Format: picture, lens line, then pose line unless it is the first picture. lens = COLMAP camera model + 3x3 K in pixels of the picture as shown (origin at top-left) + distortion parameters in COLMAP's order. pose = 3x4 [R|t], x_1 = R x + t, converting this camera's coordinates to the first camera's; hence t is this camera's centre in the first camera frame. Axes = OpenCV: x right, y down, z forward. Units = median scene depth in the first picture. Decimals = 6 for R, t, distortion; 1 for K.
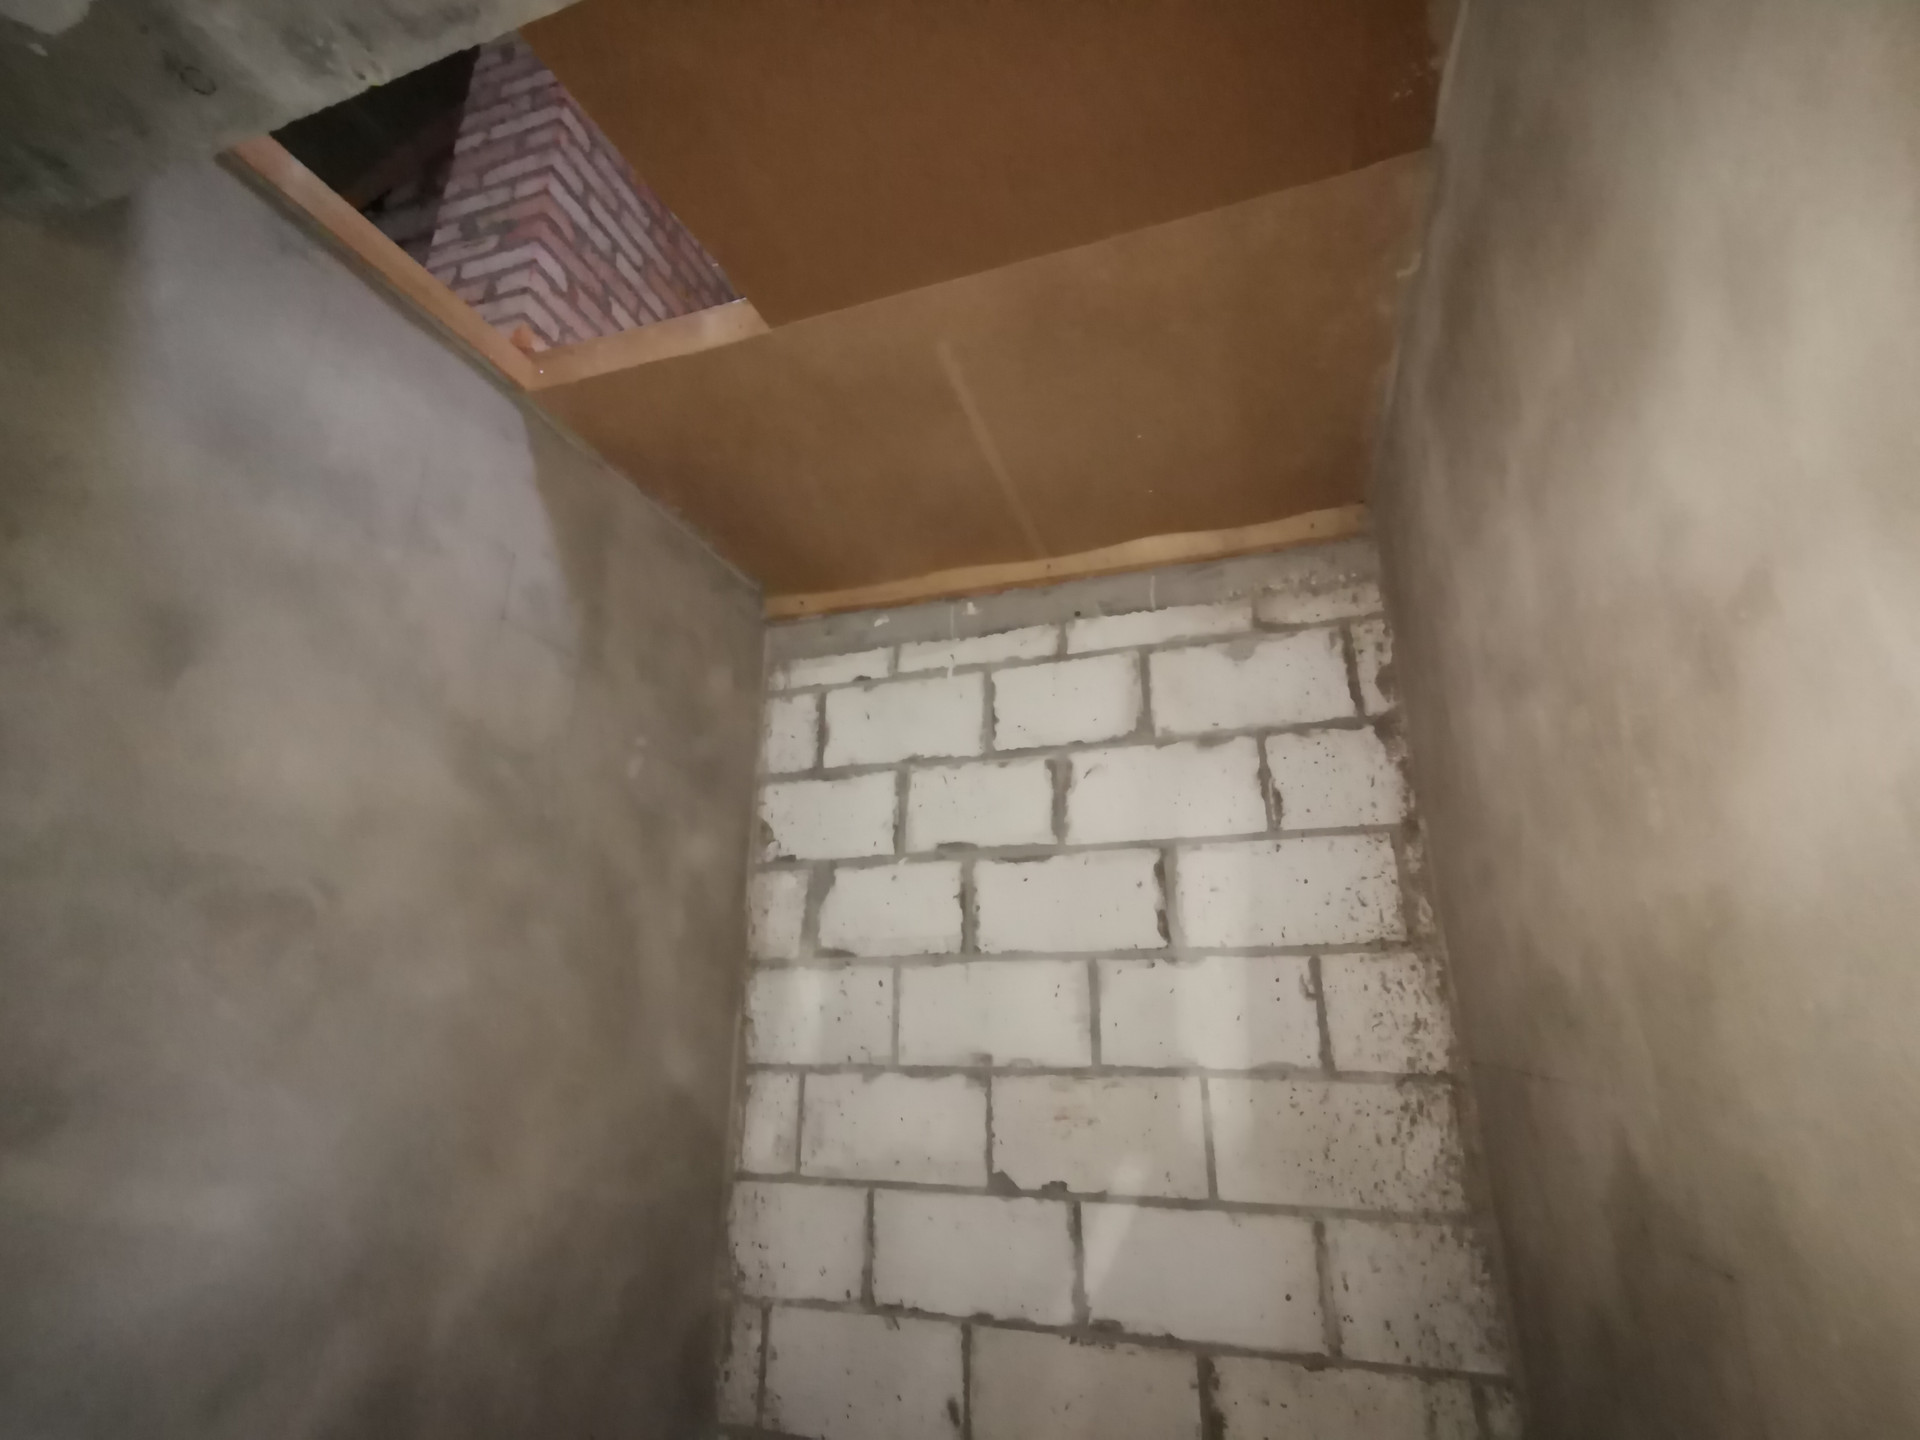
lens RADIAL K [[894.4, 0, 962.3], [0, 894.4, 714.4], [0, 0, 1]] dist [-0.002660, 0.022811]
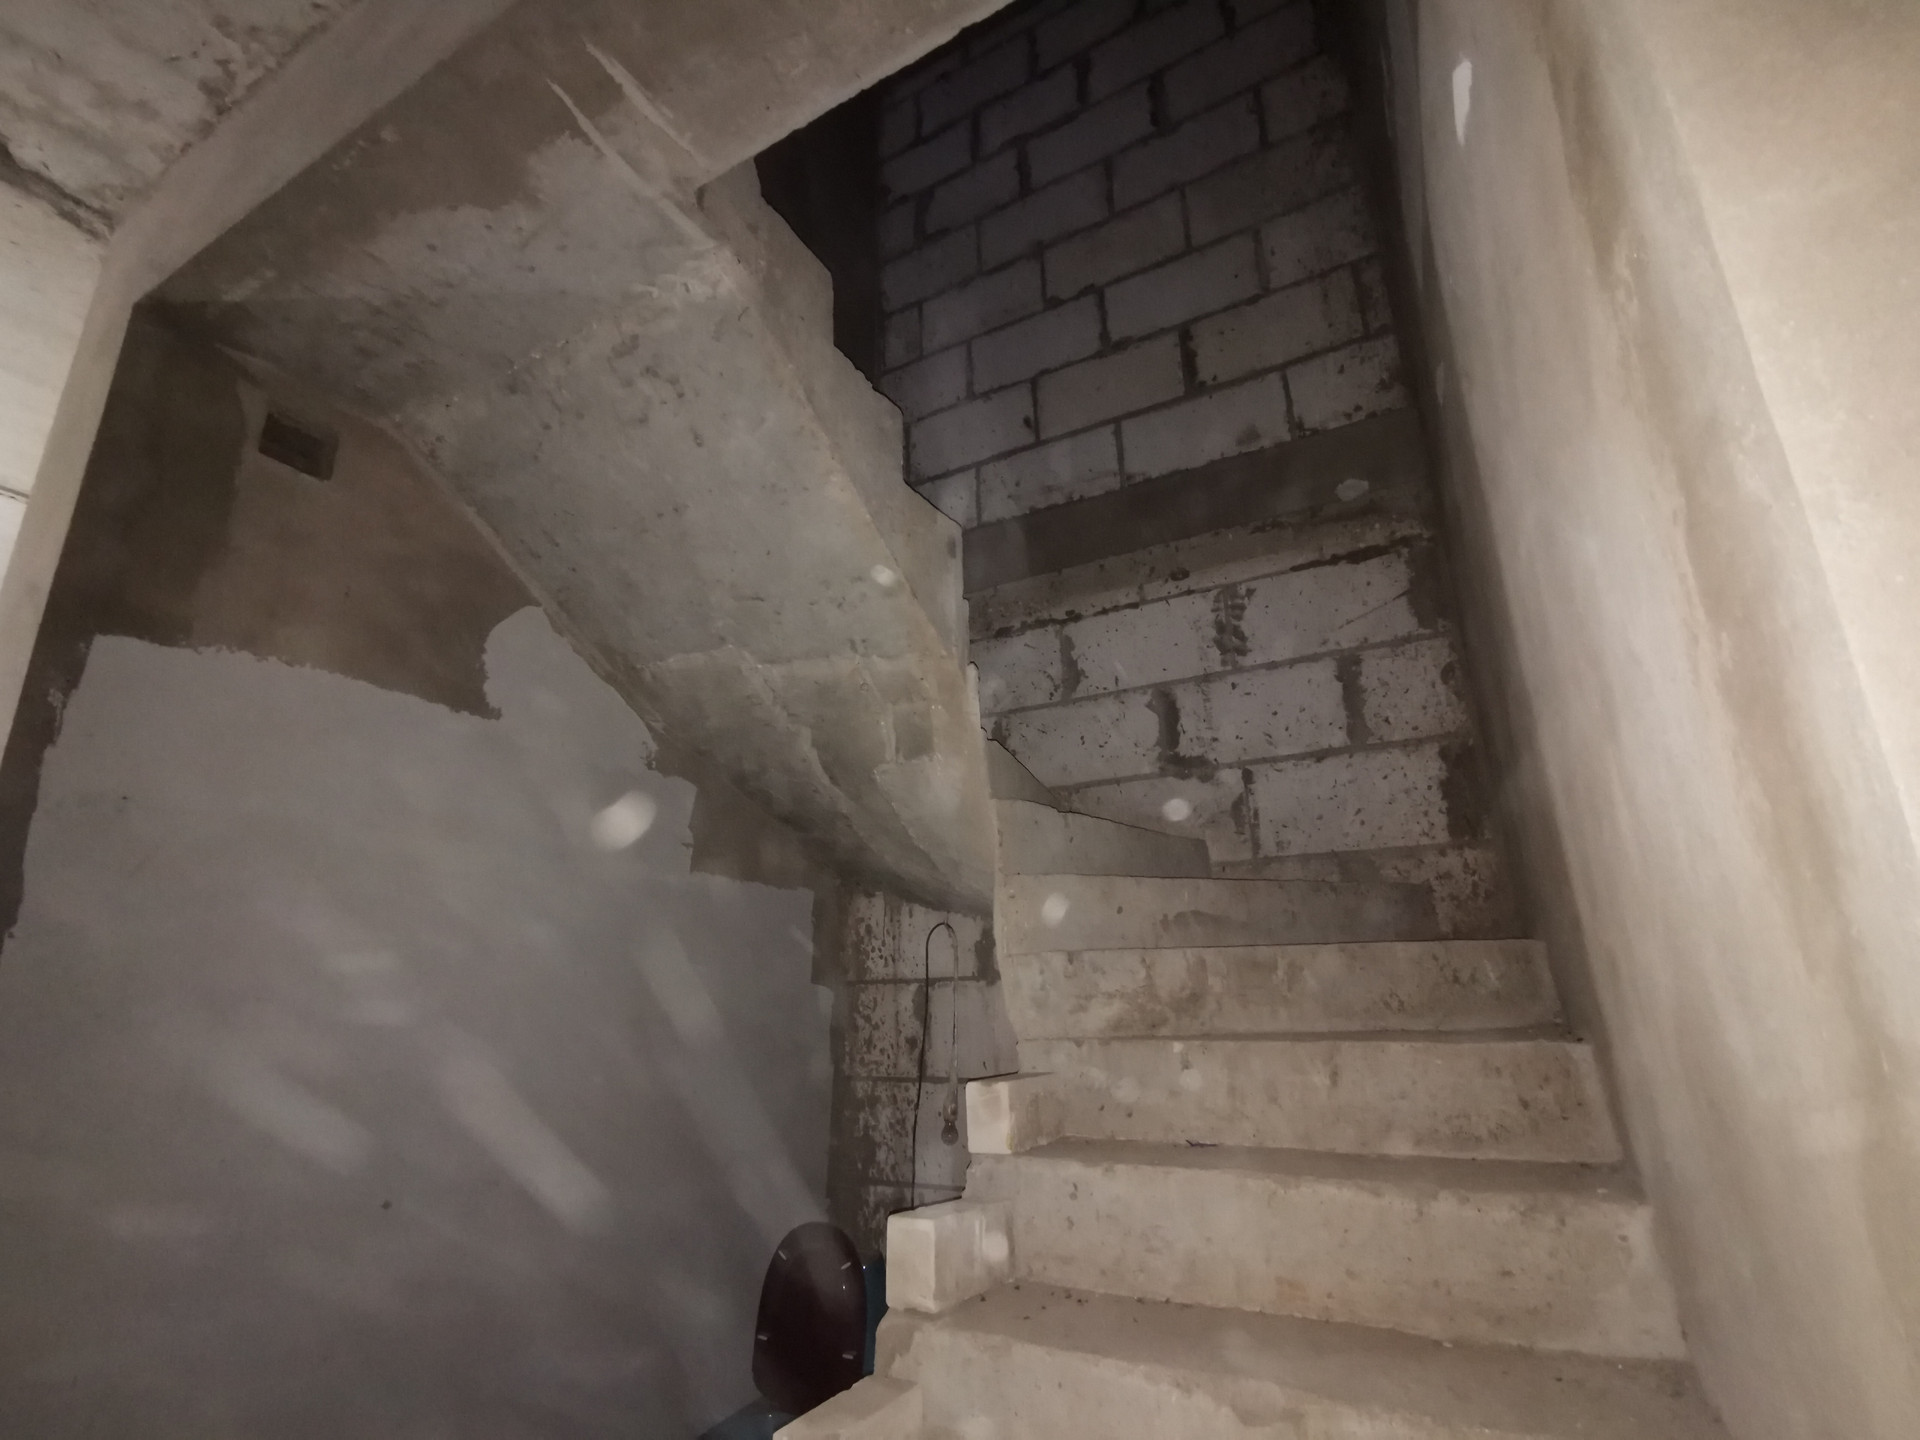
lens RADIAL K [[894.4, 0, 962.3], [0, 894.4, 714.4], [0, 0, 1]] dist [-0.002660, 0.022811]
pose [[0.983805, -0.074520, -0.163016, 0.090183], [0.079744, 0.996483, 0.025732, 1.186057], [0.160525, -0.038315, 0.986288, -0.532303]]
